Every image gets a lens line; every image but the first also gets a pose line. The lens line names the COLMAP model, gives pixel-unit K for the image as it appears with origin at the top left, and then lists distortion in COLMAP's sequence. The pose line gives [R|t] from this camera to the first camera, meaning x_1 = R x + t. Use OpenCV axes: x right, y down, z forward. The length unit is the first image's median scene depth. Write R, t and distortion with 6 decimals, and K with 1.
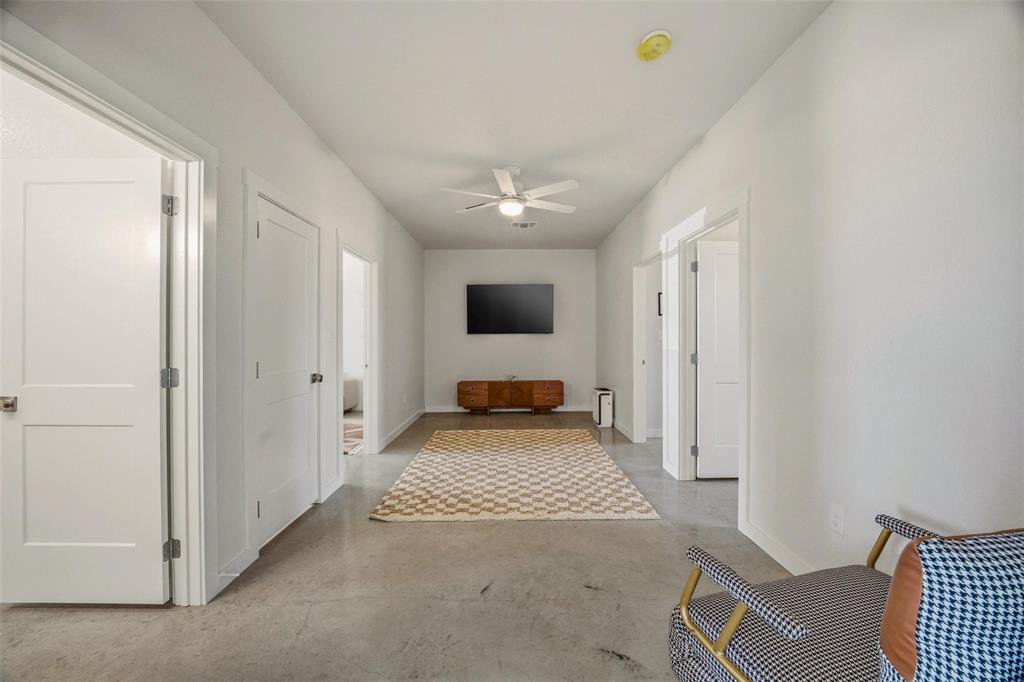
lens RADIAL K [[419.4, 0, 509.8], [0, 419.4, 340.3], [0, 0, 1]] dist [-0.003610, -0.000052]
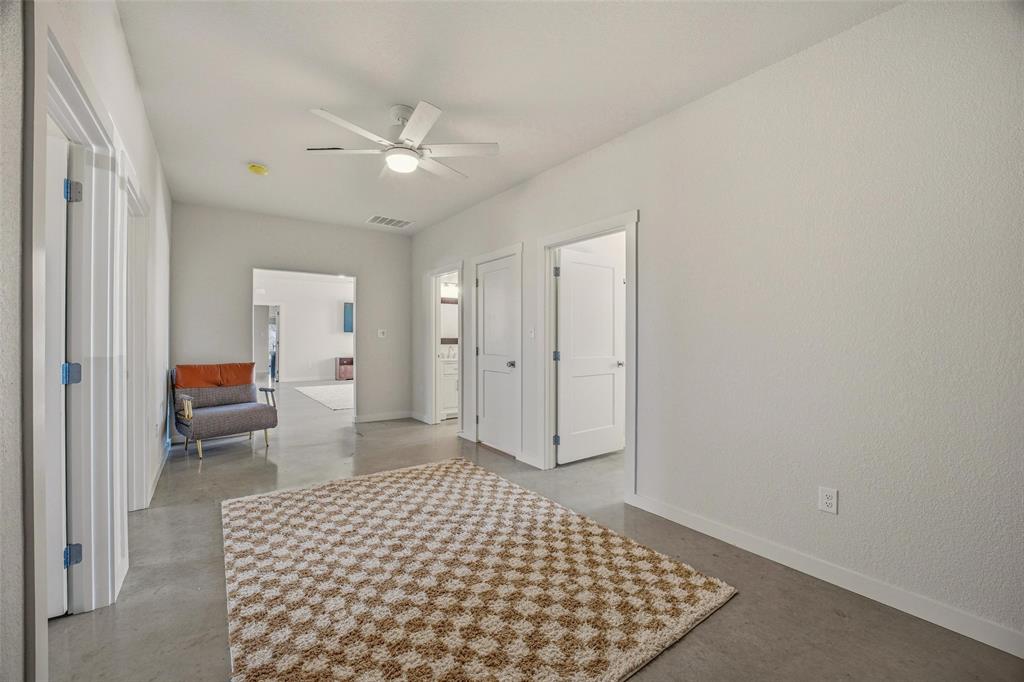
lens RADIAL K [[419.4, 0, 510.4], [0, 419.4, 335.9], [0, 0, 1]] dist [-0.003610, -0.000052]
pose [[-0.815652, -0.002097, -0.578539, 0.329330], [-0.005077, 0.999981, 0.003533, -0.008765], [0.578521, 0.005819, -0.815647, 2.010862]]
